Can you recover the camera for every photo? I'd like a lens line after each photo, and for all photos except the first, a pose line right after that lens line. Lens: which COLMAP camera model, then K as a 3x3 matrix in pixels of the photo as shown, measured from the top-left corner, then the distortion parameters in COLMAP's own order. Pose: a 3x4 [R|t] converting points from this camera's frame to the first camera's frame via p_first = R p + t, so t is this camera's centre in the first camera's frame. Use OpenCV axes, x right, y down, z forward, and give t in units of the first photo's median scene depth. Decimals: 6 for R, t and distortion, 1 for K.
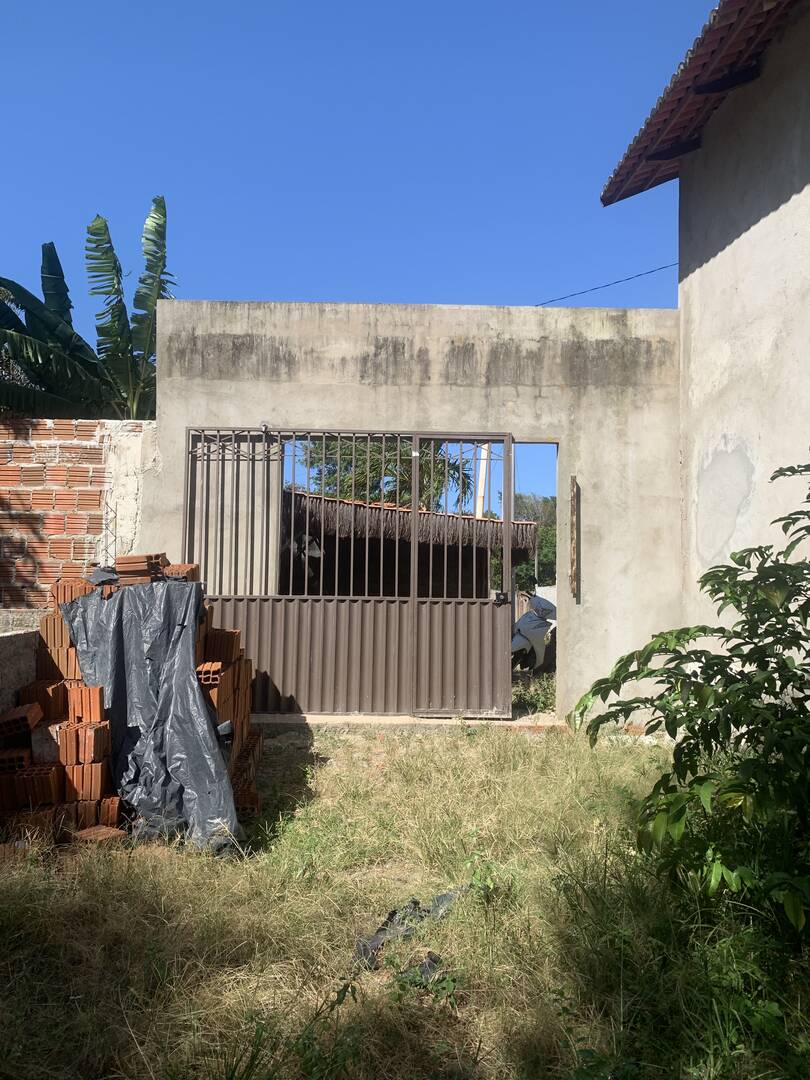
lens RADIAL K [[857.1, 0, 377.1], [0, 857.1, 537.2], [0, 0, 1]] dist [0.069414, -0.032703]
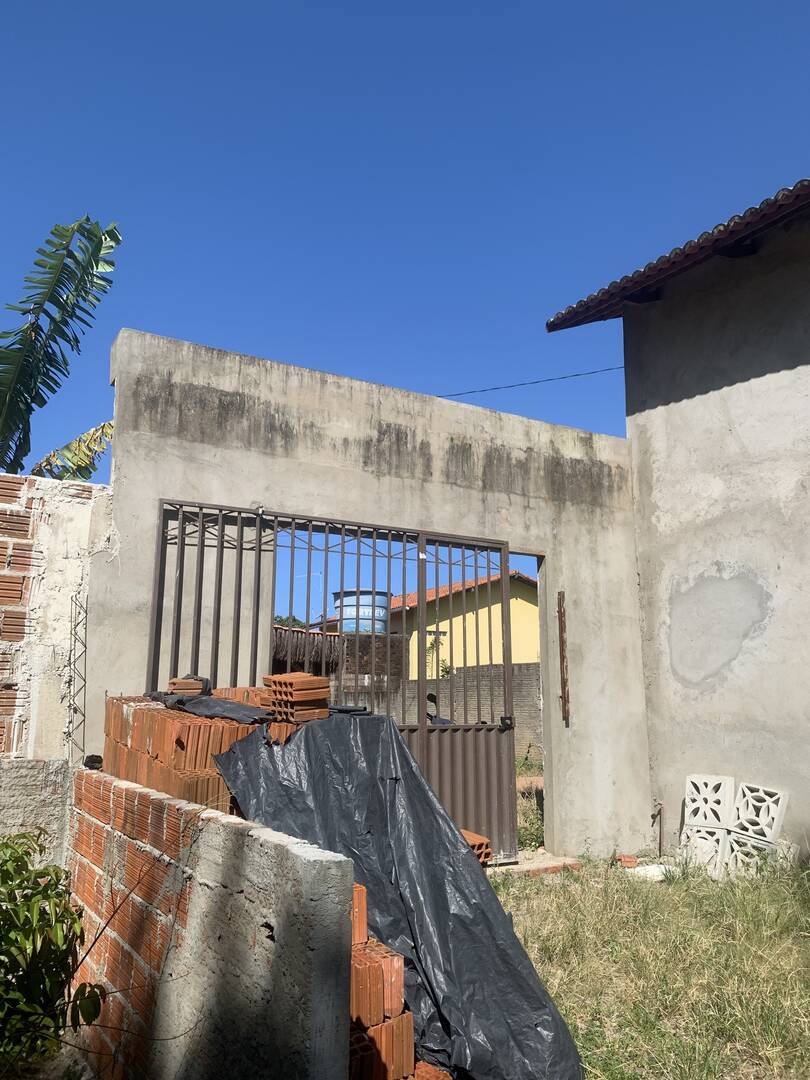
lens RADIAL K [[857.1, 0, 405.4], [0, 857.1, 528.6], [0, 0, 1]] dist [0.069414, -0.032703]
pose [[0.855693, 0.090281, 0.509548, -0.415825], [-0.017414, 0.989130, -0.146008, 0.003256], [-0.517191, 0.116065, 0.847964, 0.257481]]
